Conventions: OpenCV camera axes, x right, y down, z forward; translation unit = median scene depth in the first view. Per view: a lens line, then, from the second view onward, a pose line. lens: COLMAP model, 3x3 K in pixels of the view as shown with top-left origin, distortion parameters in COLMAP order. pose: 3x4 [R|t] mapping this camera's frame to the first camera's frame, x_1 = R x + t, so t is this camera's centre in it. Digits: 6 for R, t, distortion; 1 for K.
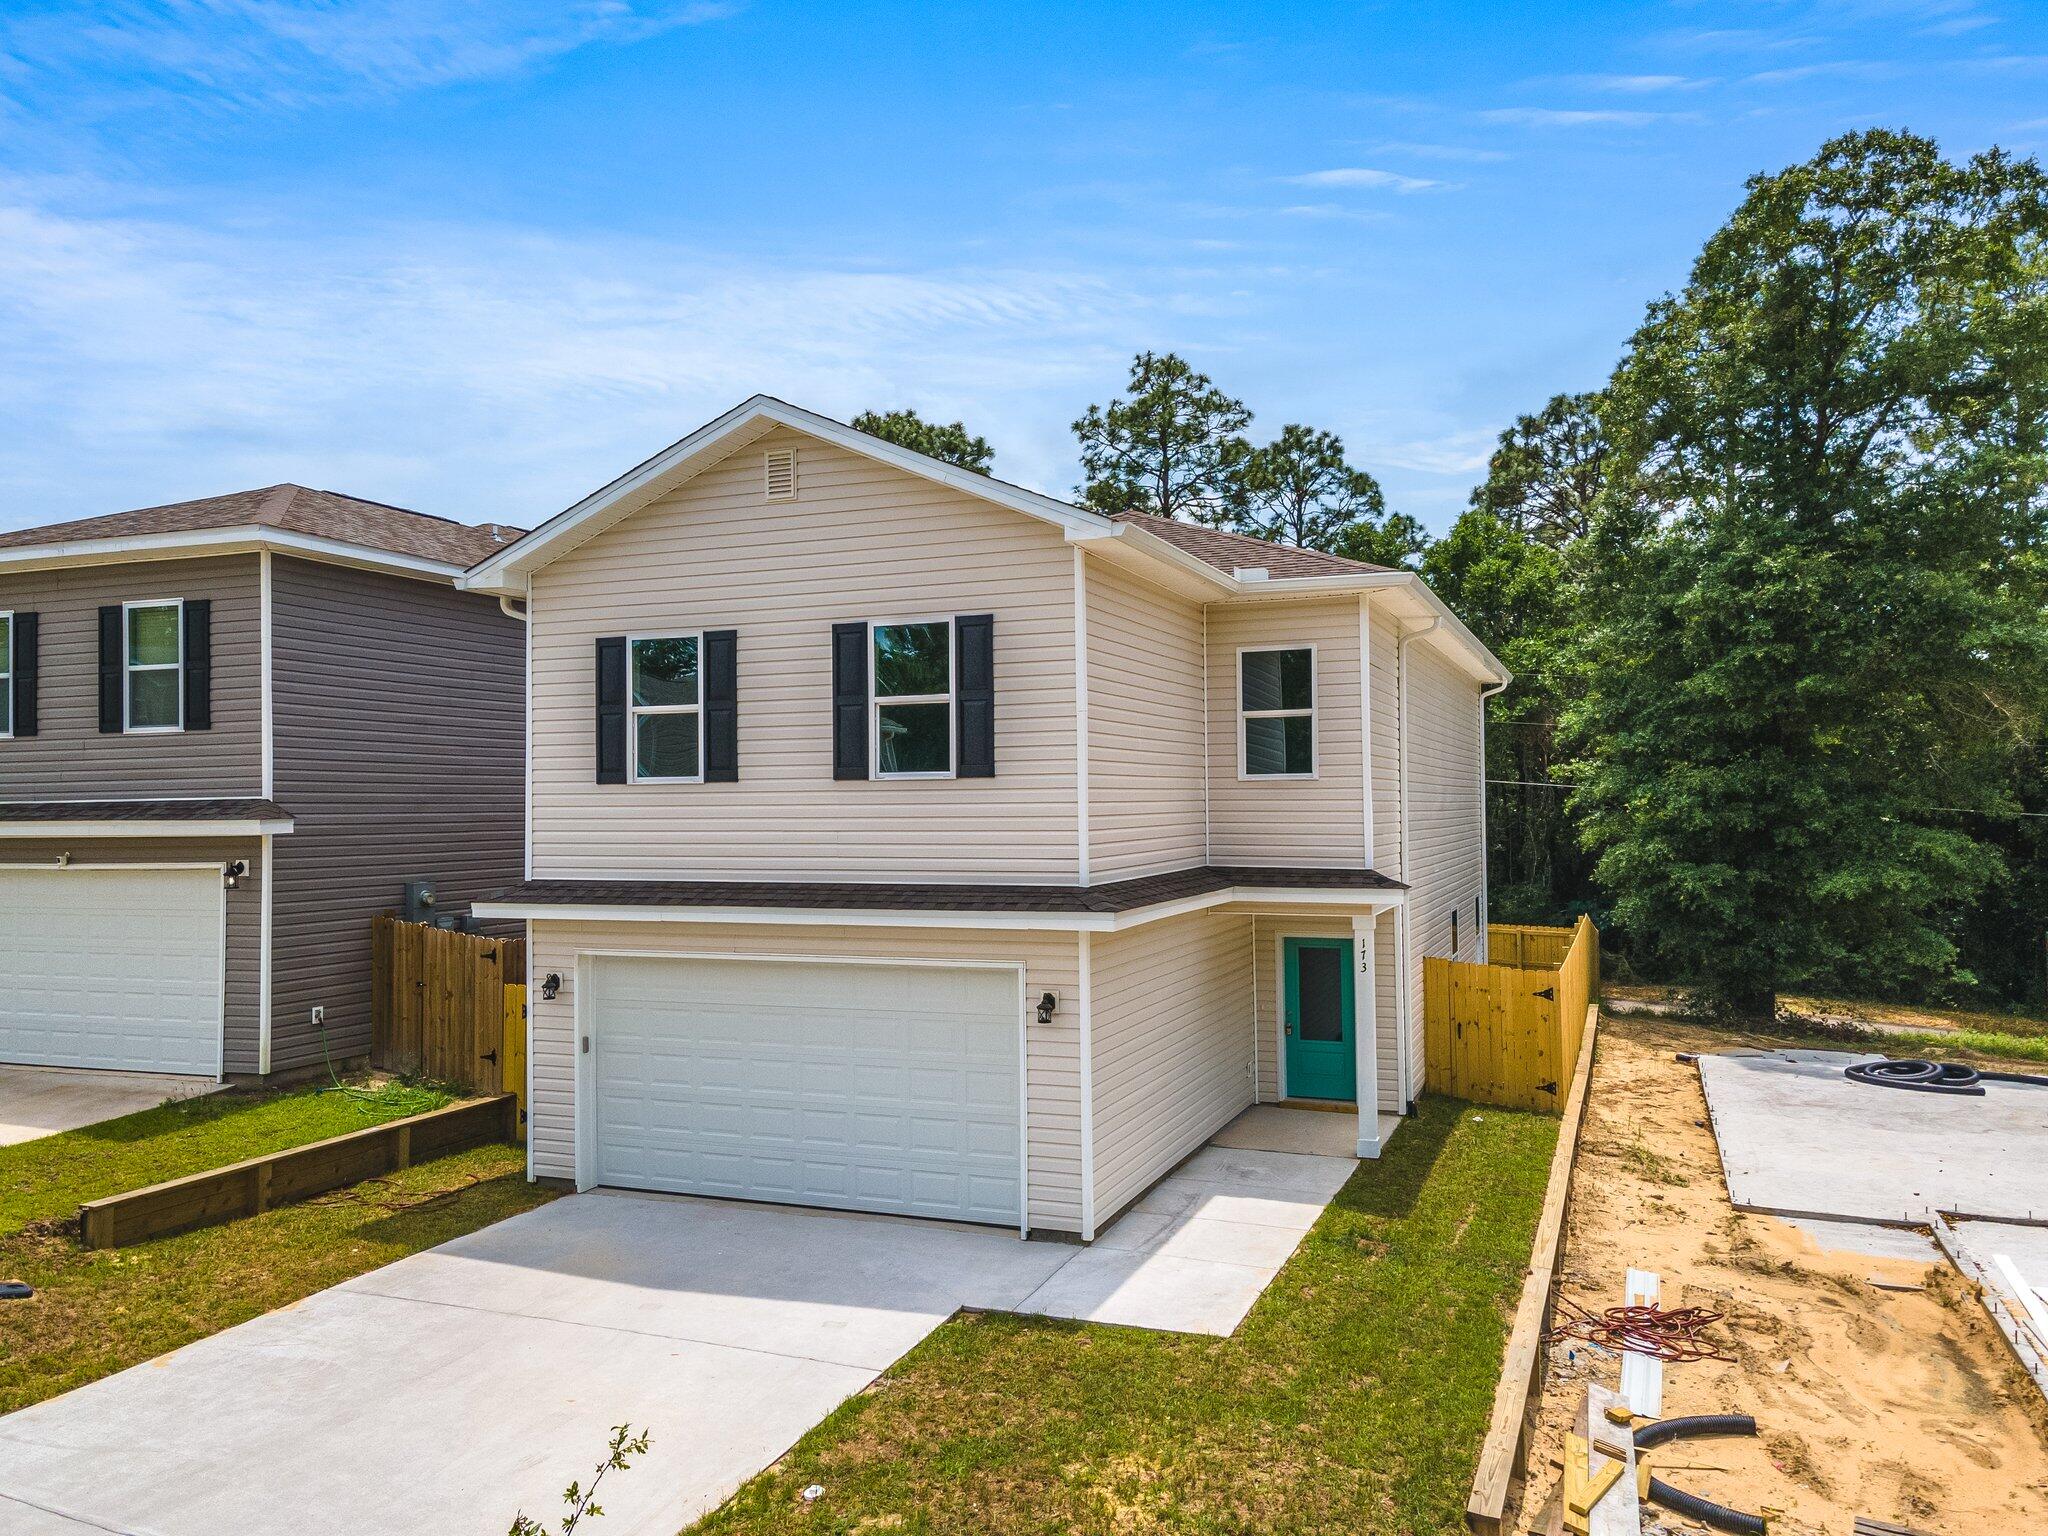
lens RADIAL K [[1488.9, 0, 1028.7], [0, 1488.9, 780.2], [0, 0, 1]] dist [0.034659, 0.060178]
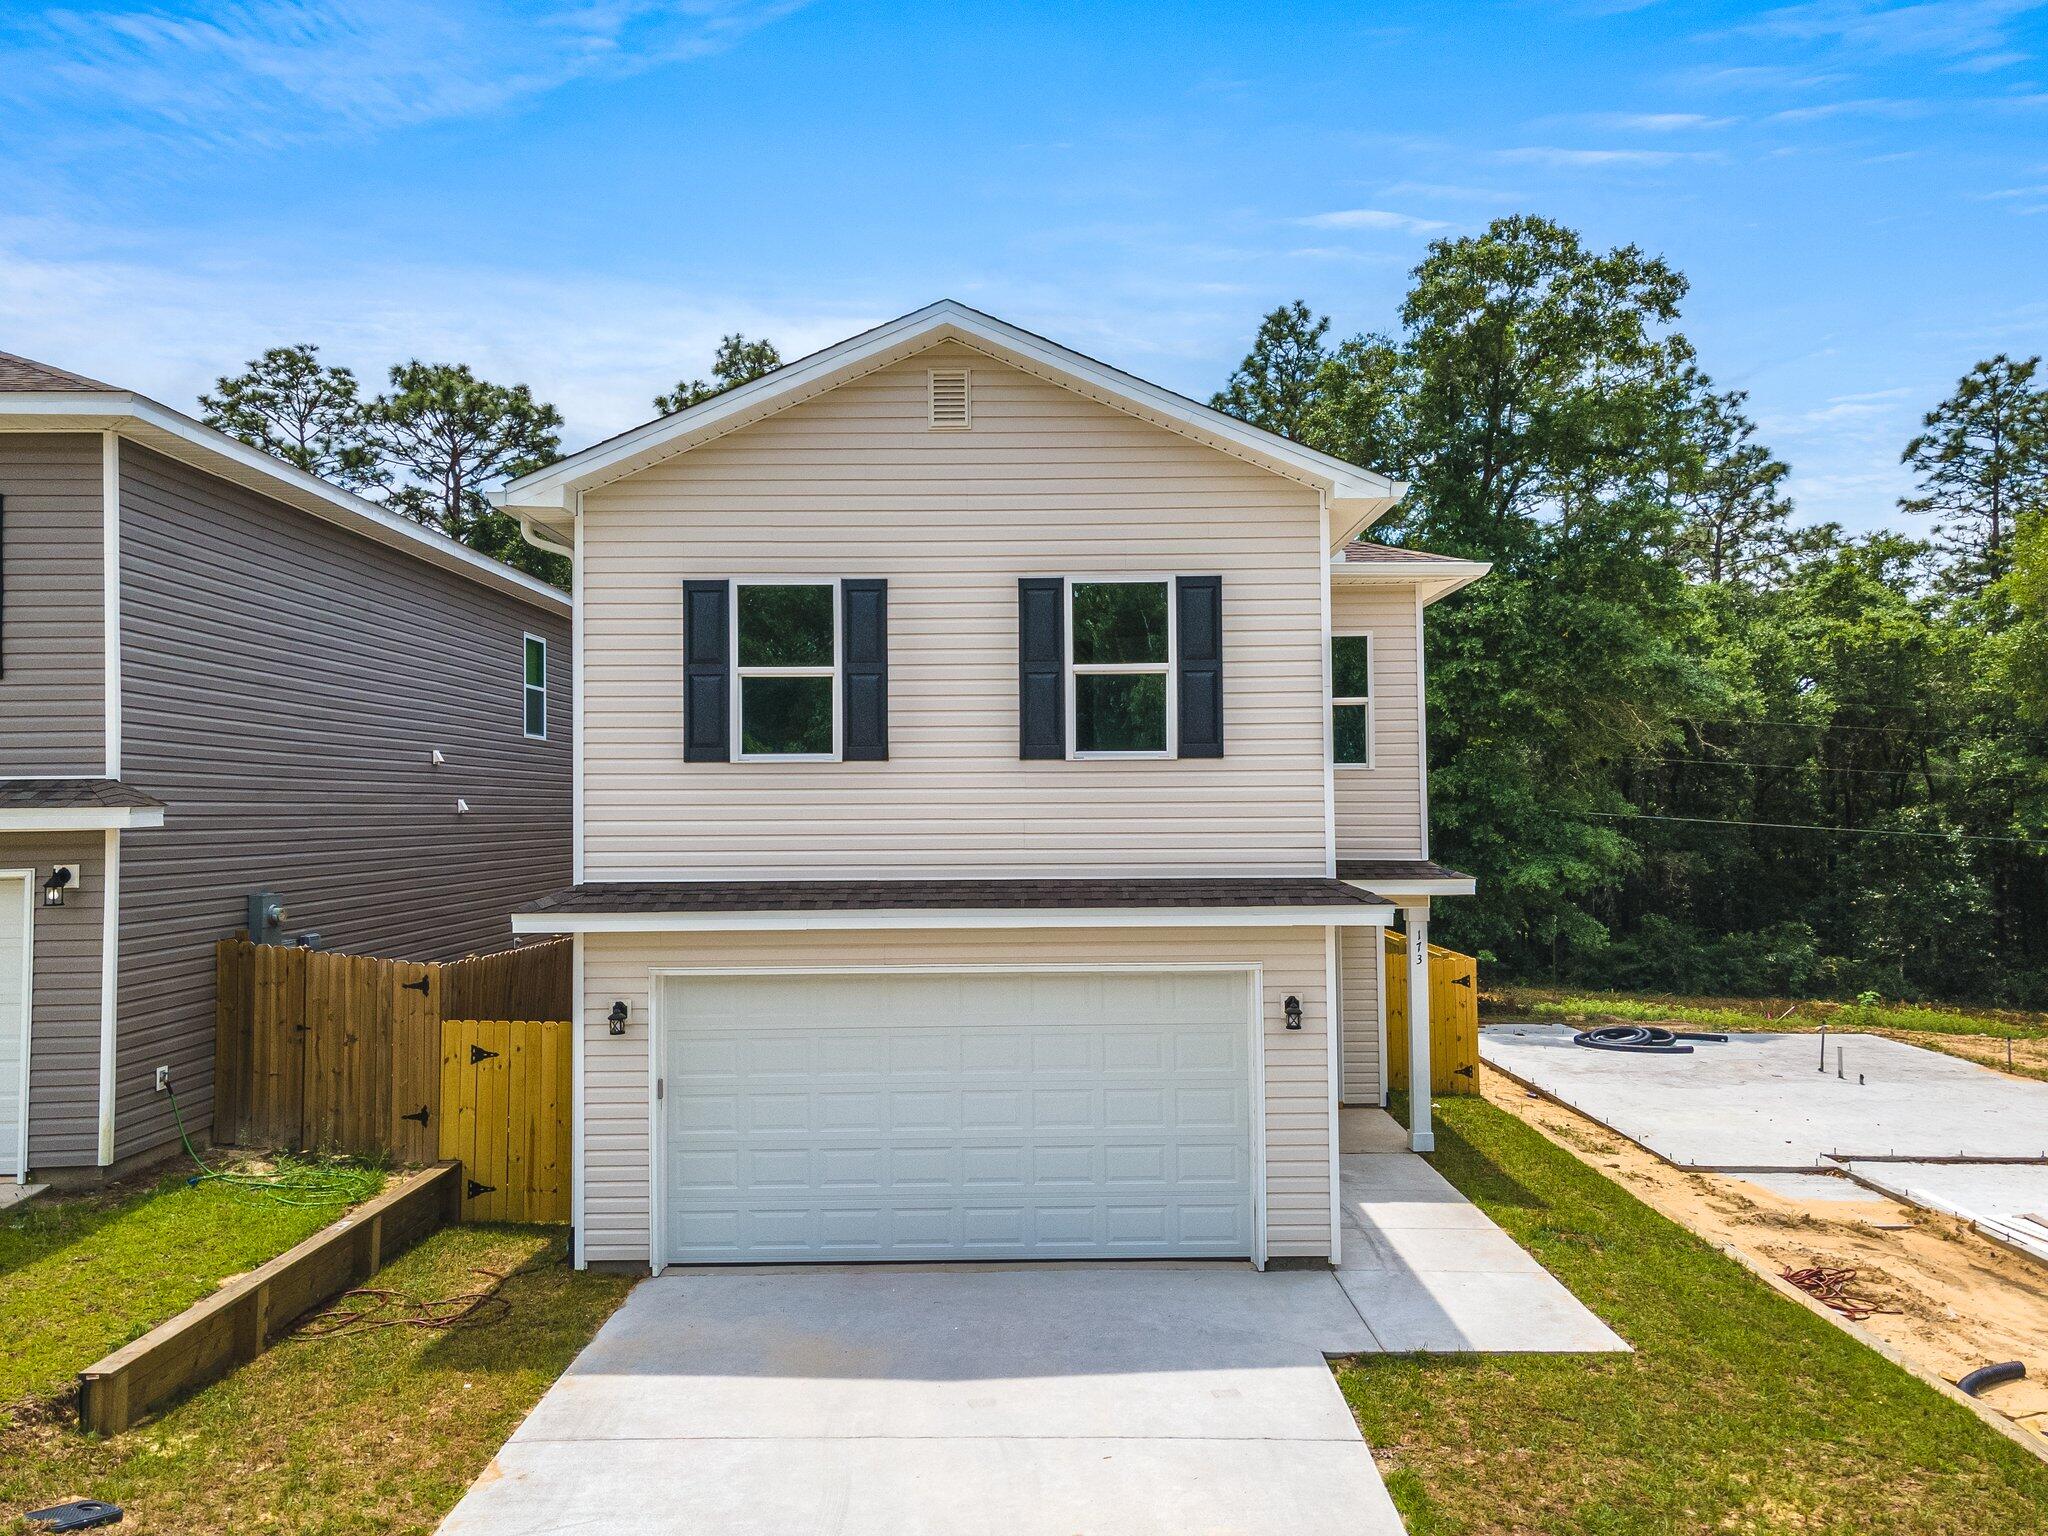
lens RADIAL K [[1488.9, 0, 1028.7], [0, 1488.9, 780.2], [0, 0, 1]] dist [0.034659, 0.060178]
pose [[0.927955, 0.009775, 0.372564, -0.429726], [-0.007279, 0.999941, -0.008106, 0.018145], [-0.372622, 0.004810, 0.927971, 0.194599]]
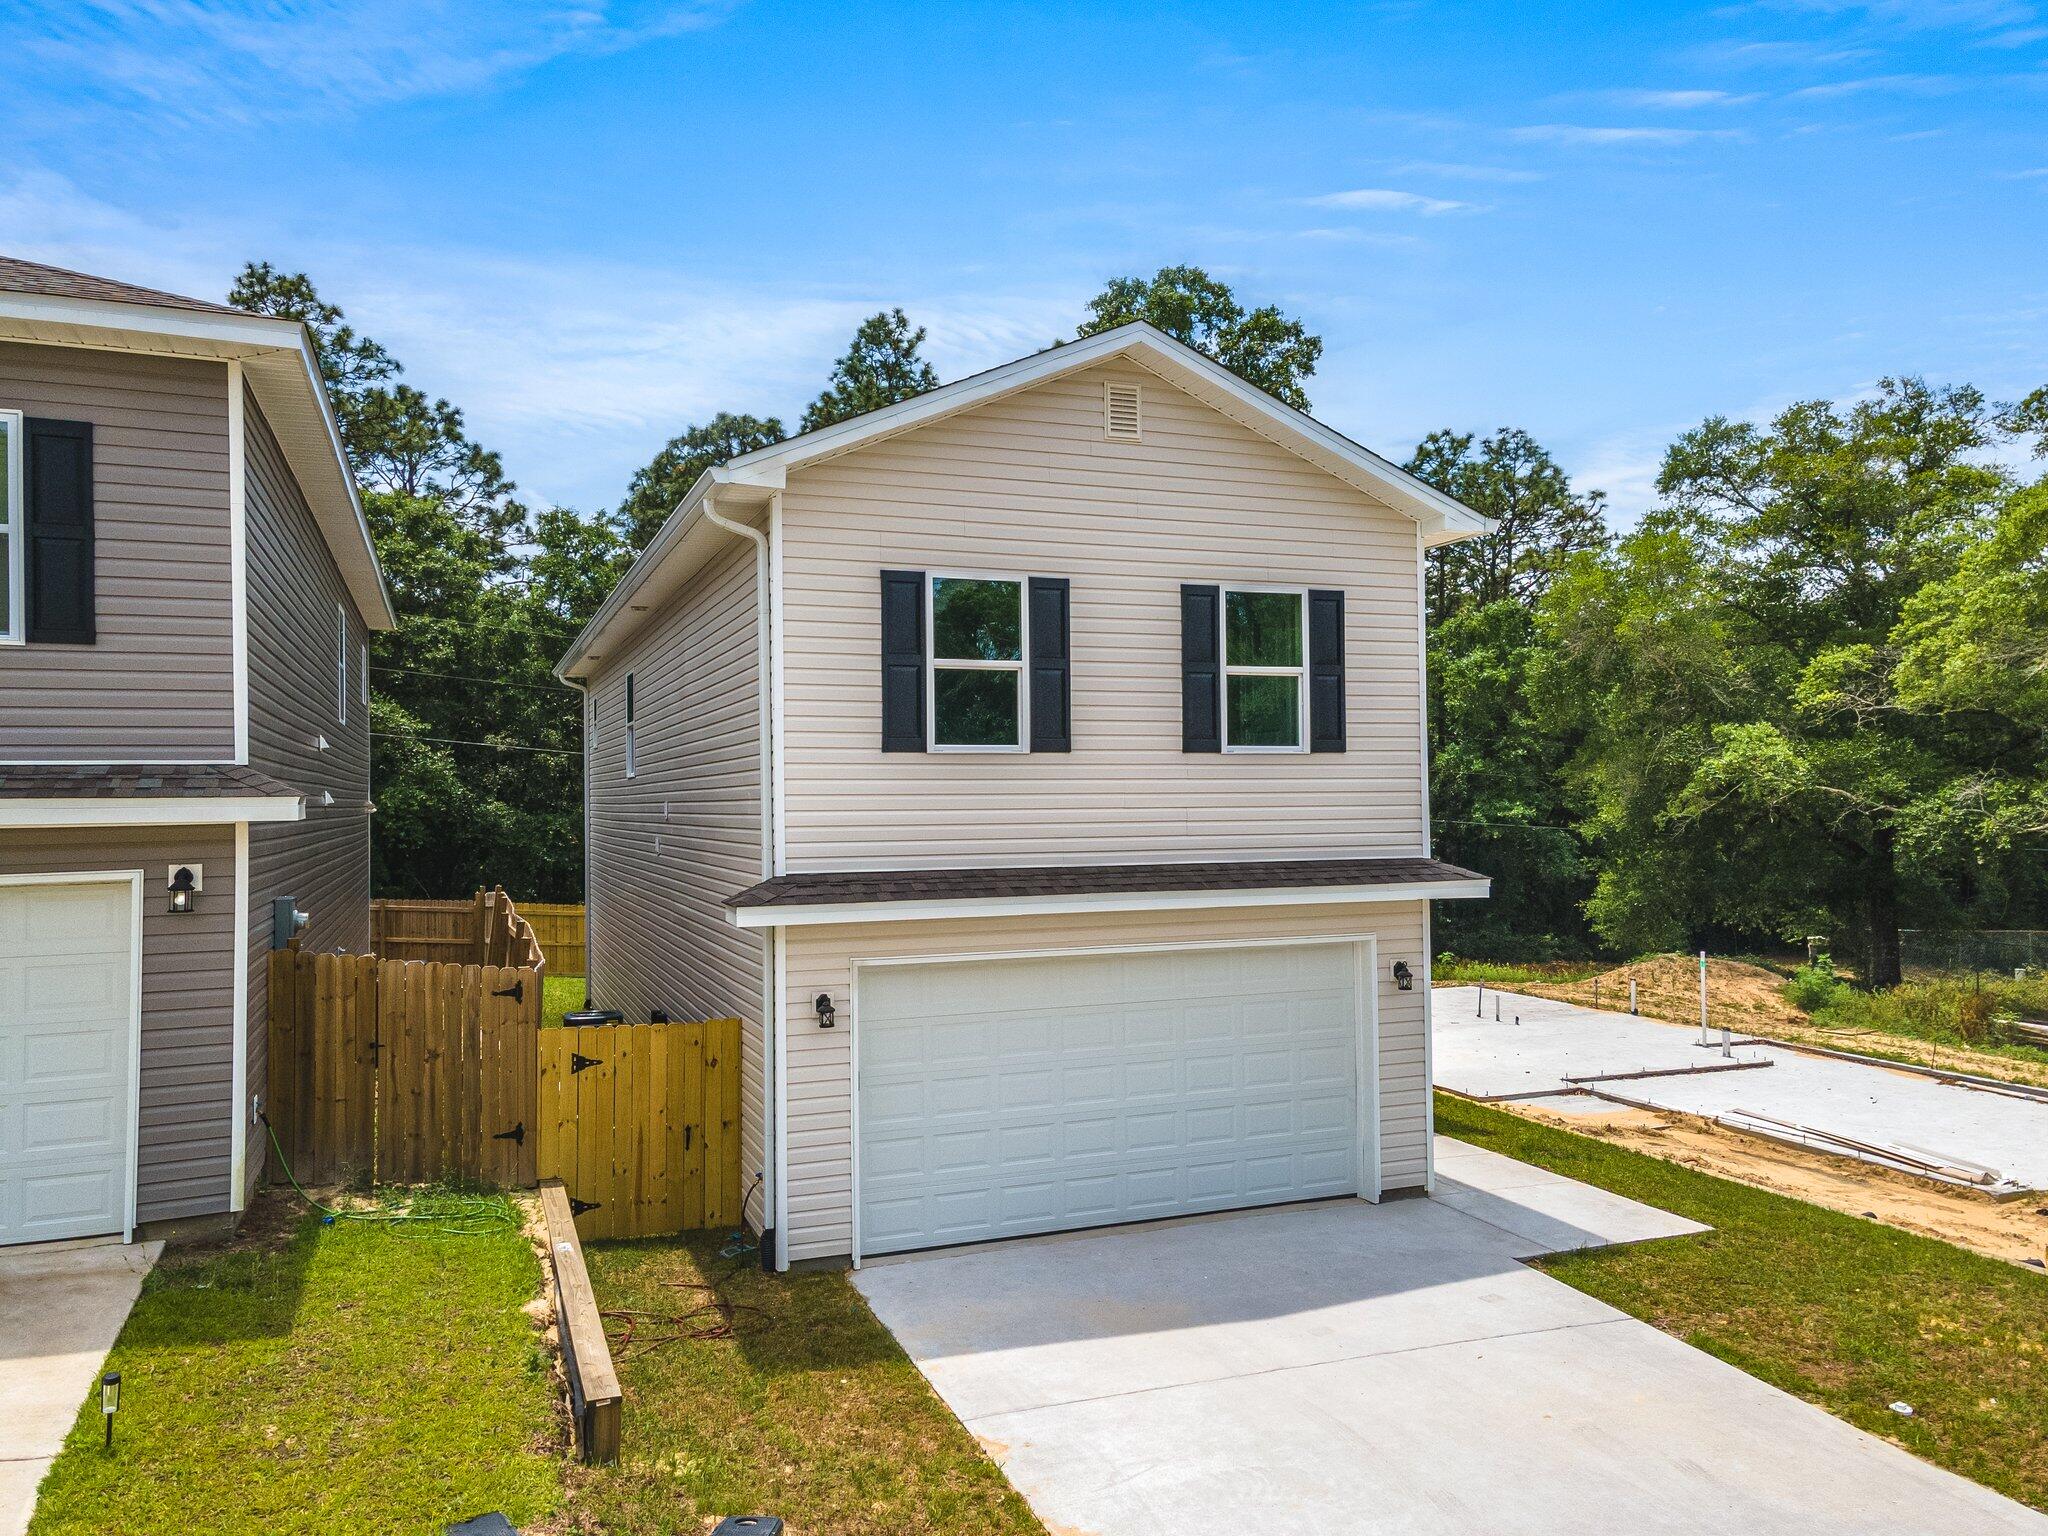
lens RADIAL K [[1488.9, 0, 1028.7], [0, 1488.9, 780.2], [0, 0, 1]] dist [0.034659, 0.060178]
pose [[0.727748, 0.011137, 0.685754, -0.805384], [-0.008068, 0.999938, -0.007678, 0.024144], [-0.685797, 0.000056, 0.727793, 0.378167]]
